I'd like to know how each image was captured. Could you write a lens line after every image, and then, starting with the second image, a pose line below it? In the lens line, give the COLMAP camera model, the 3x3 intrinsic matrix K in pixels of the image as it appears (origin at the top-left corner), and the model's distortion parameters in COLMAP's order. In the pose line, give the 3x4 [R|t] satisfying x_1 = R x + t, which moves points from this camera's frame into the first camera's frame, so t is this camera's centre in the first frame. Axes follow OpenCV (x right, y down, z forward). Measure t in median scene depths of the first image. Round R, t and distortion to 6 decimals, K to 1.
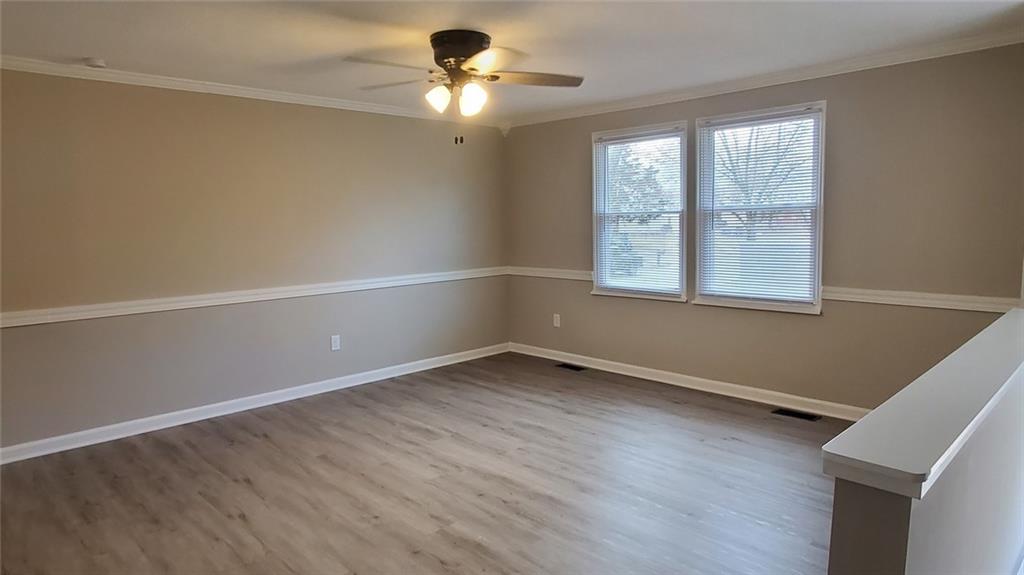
lens RADIAL K [[624.5, 0, 514.2], [0, 624.5, 290.2], [0, 0, 1]] dist [0.007822, -0.000538]
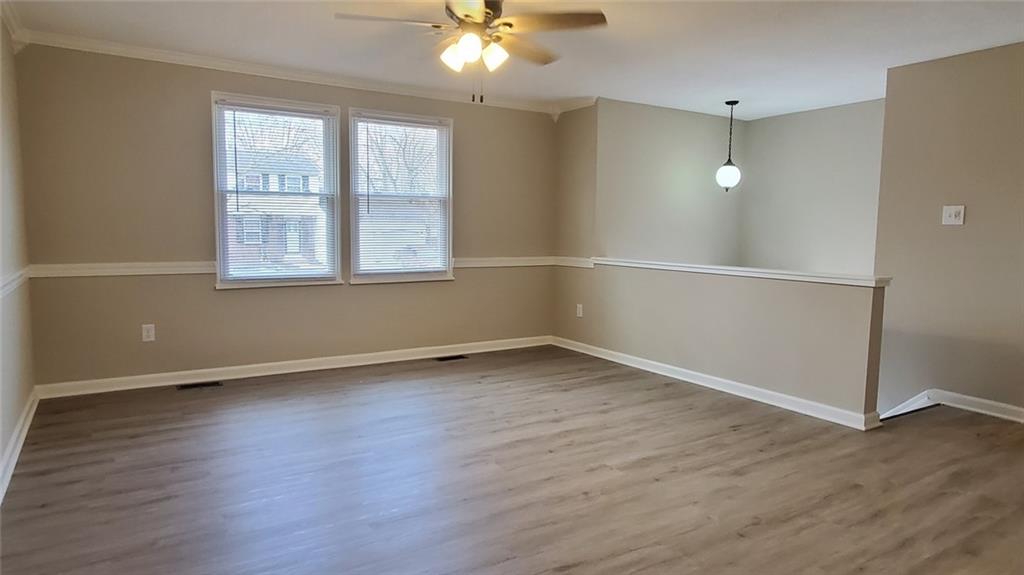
lens RADIAL K [[624.5, 0, 505.6], [0, 624.5, 285.1], [0, 0, 1]] dist [0.007822, -0.000538]
pose [[0.204866, -0.069153, 0.976344, -0.880190], [0.096338, 0.994082, 0.050194, -0.005740], [-0.974037, 0.083776, 0.210316, 0.687607]]
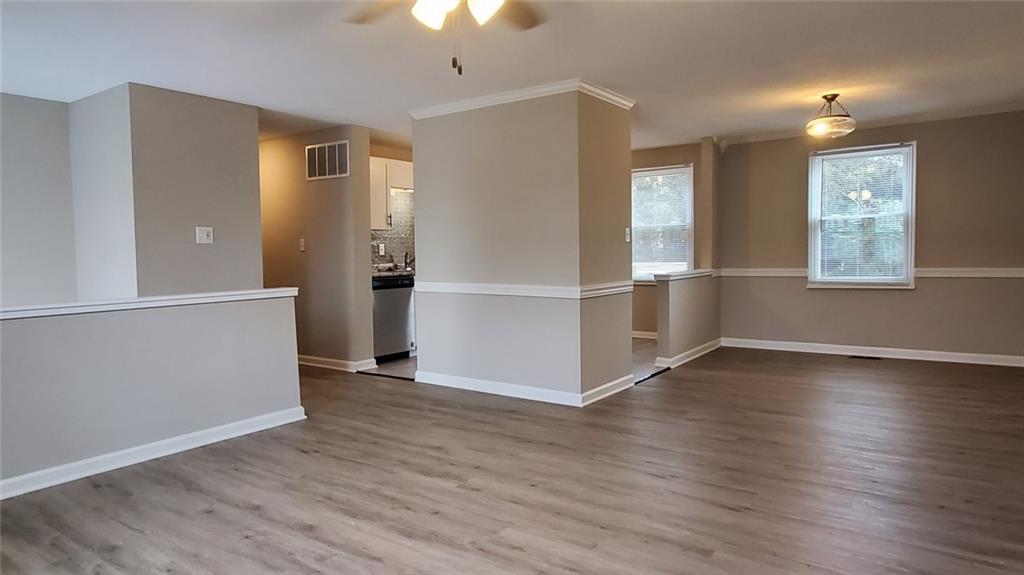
lens RADIAL K [[624.5, 0, 505.5], [0, 624.5, 287.2], [0, 0, 1]] dist [0.007822, -0.000538]
pose [[-0.985819, 0.043014, -0.162204, -0.017797], [0.013909, 0.984210, 0.176460, -0.108144], [0.167233, 0.171701, -0.970851, 1.489692]]
